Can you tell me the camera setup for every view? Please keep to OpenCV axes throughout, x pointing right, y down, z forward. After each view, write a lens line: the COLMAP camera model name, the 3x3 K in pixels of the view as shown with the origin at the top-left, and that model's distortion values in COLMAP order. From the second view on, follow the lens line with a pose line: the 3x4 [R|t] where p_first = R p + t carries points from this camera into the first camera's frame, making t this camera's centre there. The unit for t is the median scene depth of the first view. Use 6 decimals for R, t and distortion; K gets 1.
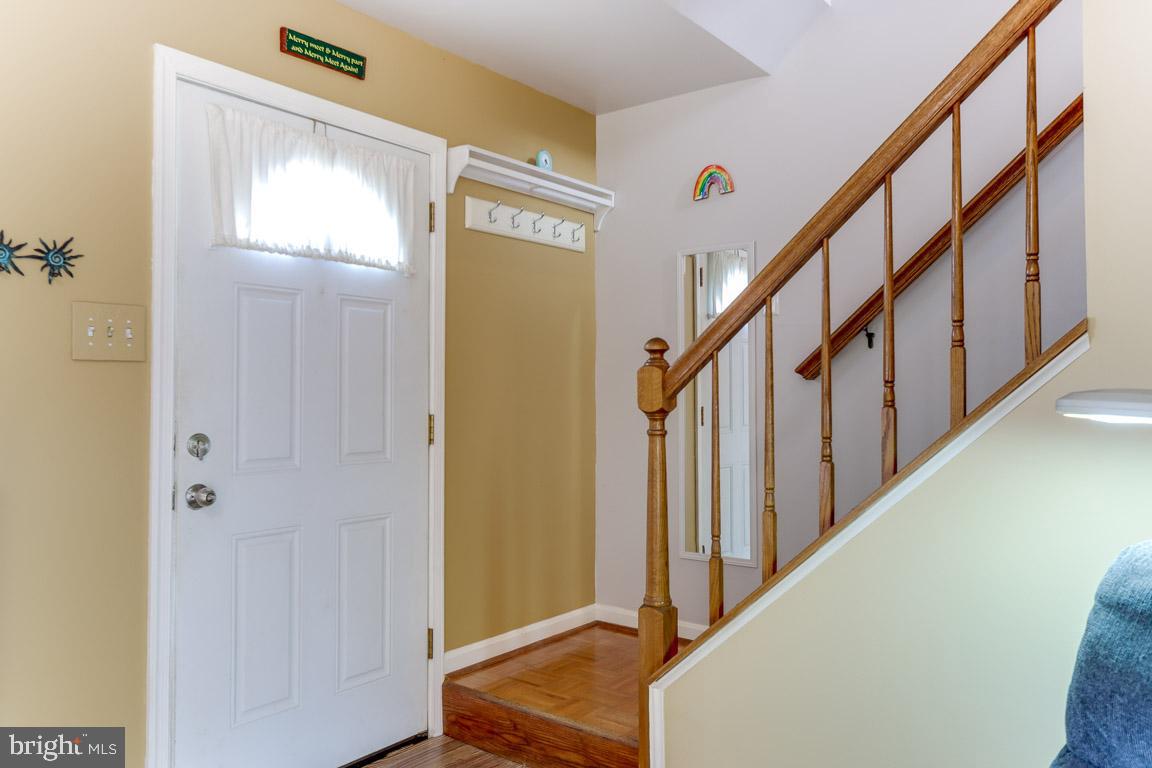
lens RADIAL K [[838.5, 0, 576.0], [0, 838.5, 384.0], [0, 0, 1]] dist [-0.006619, -0.000529]
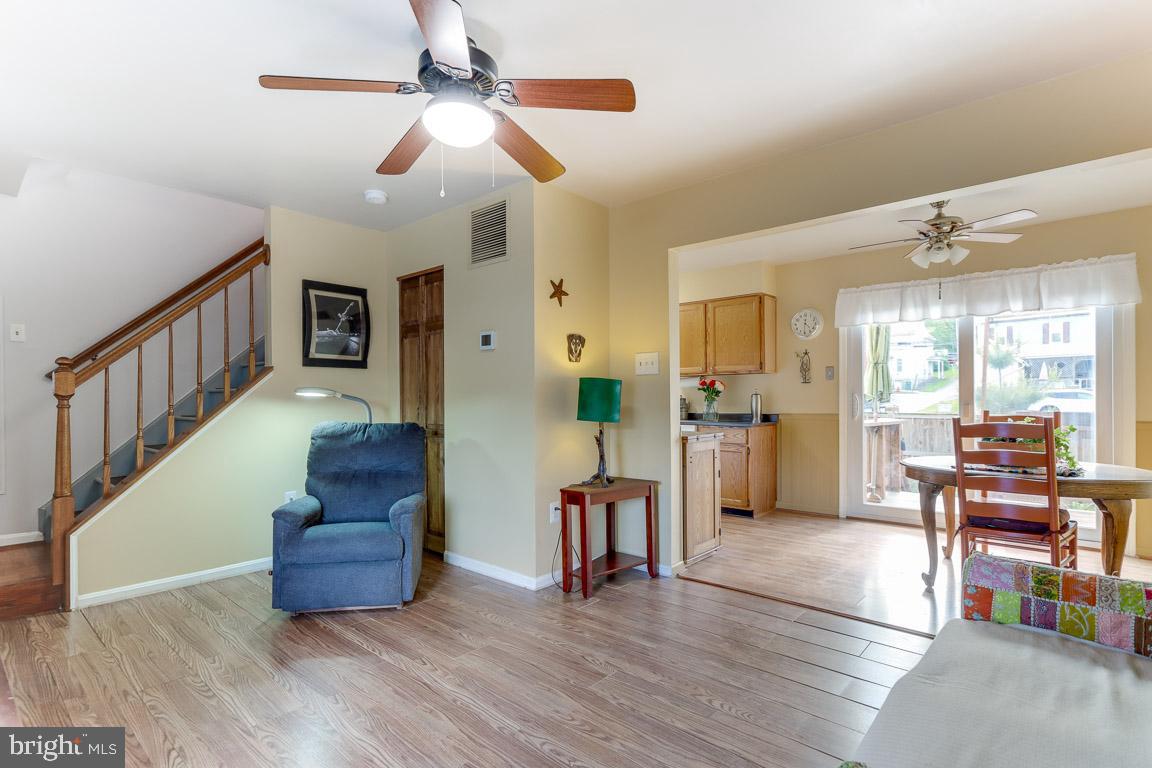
lens RADIAL K [[558.0, 0, 550.6], [0, 558.0, 401.4], [0, 0, 1]] dist [0.000338, -0.000065]
pose [[0.082244, -0.002842, 0.996608, -0.949748], [-0.009125, 0.999952, 0.003605, 0.027596], [-0.996570, -0.009390, 0.082215, -0.187003]]
